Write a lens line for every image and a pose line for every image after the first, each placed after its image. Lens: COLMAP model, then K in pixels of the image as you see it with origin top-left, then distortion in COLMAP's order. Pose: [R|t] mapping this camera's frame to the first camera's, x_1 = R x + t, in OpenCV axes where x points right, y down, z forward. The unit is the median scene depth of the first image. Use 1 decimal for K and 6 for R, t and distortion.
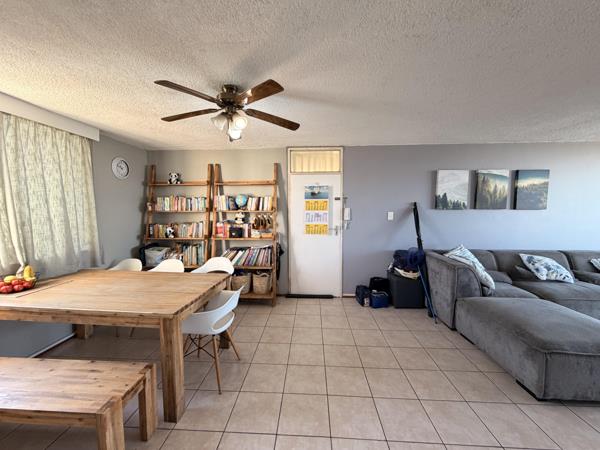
lens RADIAL K [[237.8, 0, 298.7], [0, 237.8, 224.7], [0, 0, 1]] dist [-0.000760, -0.001091]
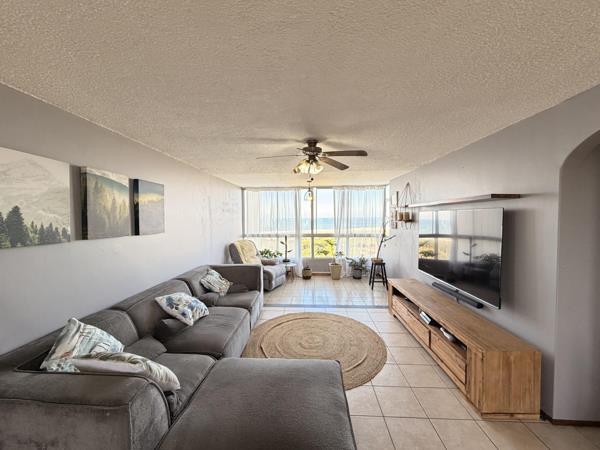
lens RADIAL K [[237.8, 0, 298.7], [0, 237.8, 224.7], [0, 0, 1]] dist [-0.000760, -0.001091]
pose [[-0.003209, -0.024171, 0.999703, 0.210842], [0.074858, 0.996897, 0.024344, -0.076259], [-0.997189, 0.074914, -0.001389, 0.523654]]
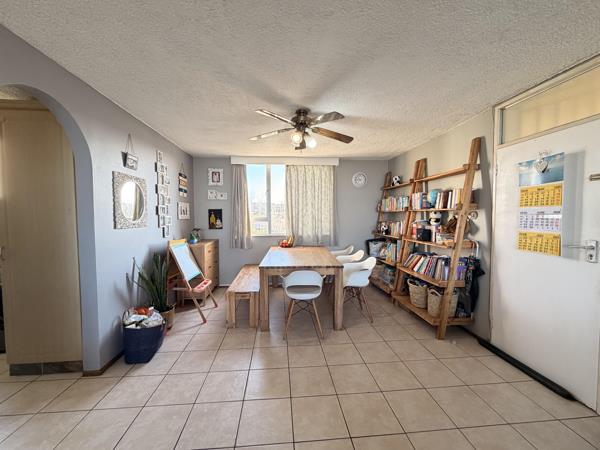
lens RADIAL K [[237.8, 0, 298.7], [0, 237.8, 224.7], [0, 0, 1]] dist [-0.000760, -0.001091]
pose [[0.142086, 0.043930, -0.988879, 0.525005], [-0.060561, 0.997529, 0.035613, -0.006703], [0.988000, 0.054828, 0.144396, 0.431313]]
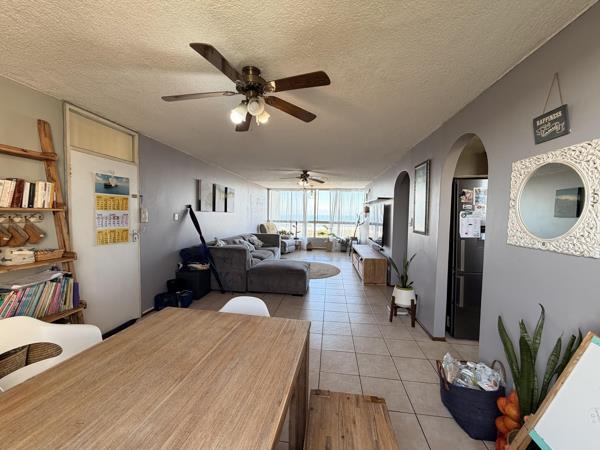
lens RADIAL K [[237.8, 0, 298.7], [0, 237.8, 224.7], [0, 0, 1]] dist [-0.000760, -0.001091]
pose [[0.072935, -0.037310, 0.996639, -0.618177], [0.048447, 0.998253, 0.033825, -0.013623], [-0.996159, 0.045818, 0.074615, 0.406899]]
